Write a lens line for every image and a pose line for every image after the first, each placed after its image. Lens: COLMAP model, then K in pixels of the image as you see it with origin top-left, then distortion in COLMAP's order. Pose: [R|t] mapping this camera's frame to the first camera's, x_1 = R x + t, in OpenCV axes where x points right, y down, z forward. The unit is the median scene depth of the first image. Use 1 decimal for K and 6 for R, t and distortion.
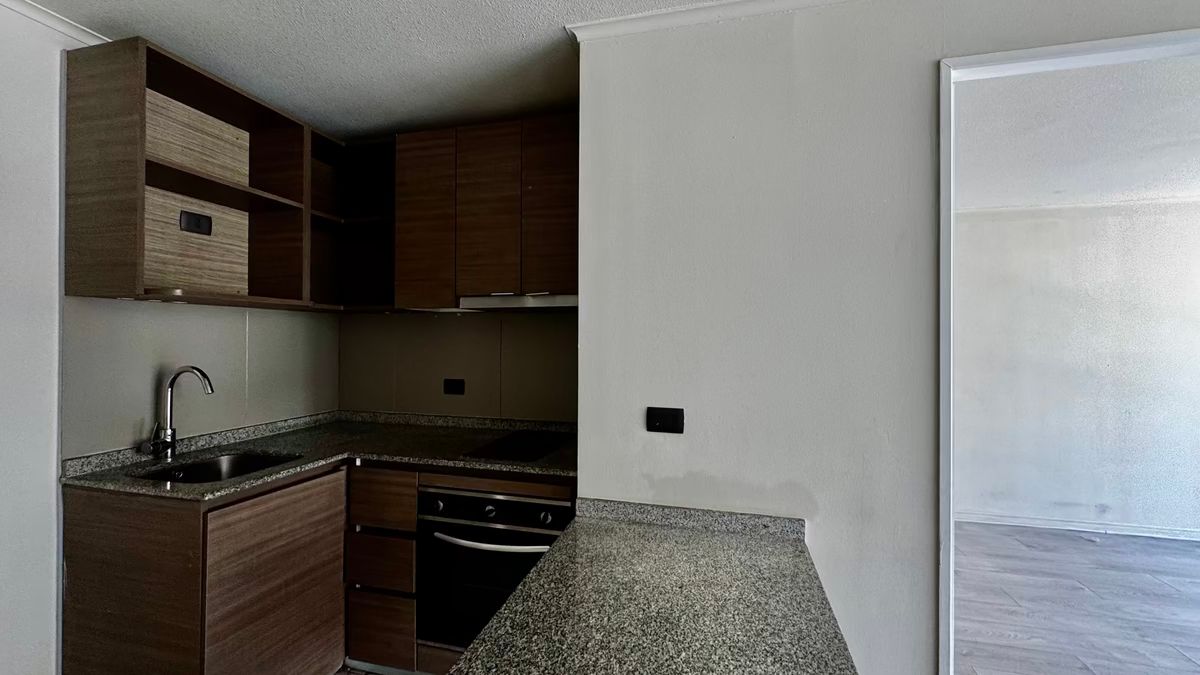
lens RADIAL K [[478.8, 0, 600.1], [0, 478.8, 338.0], [0, 0, 1]] dist [0.001300, 0.000106]
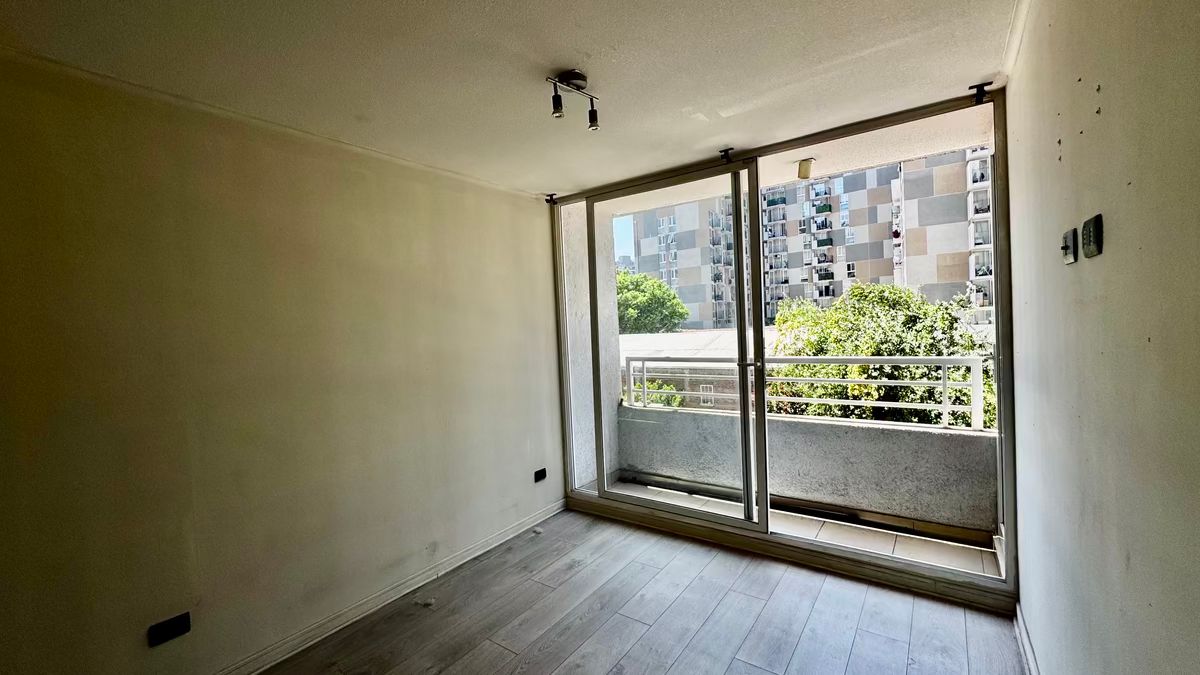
lens RADIAL K [[478.8, 0, 599.4], [0, 478.8, 337.5], [0, 0, 1]] dist [0.001300, 0.000106]
pose [[0.358398, -0.039612, 0.932728, 0.430190], [0.041264, 0.998795, 0.026563, -0.004422], [-0.932656, 0.028968, 0.359601, 0.457308]]
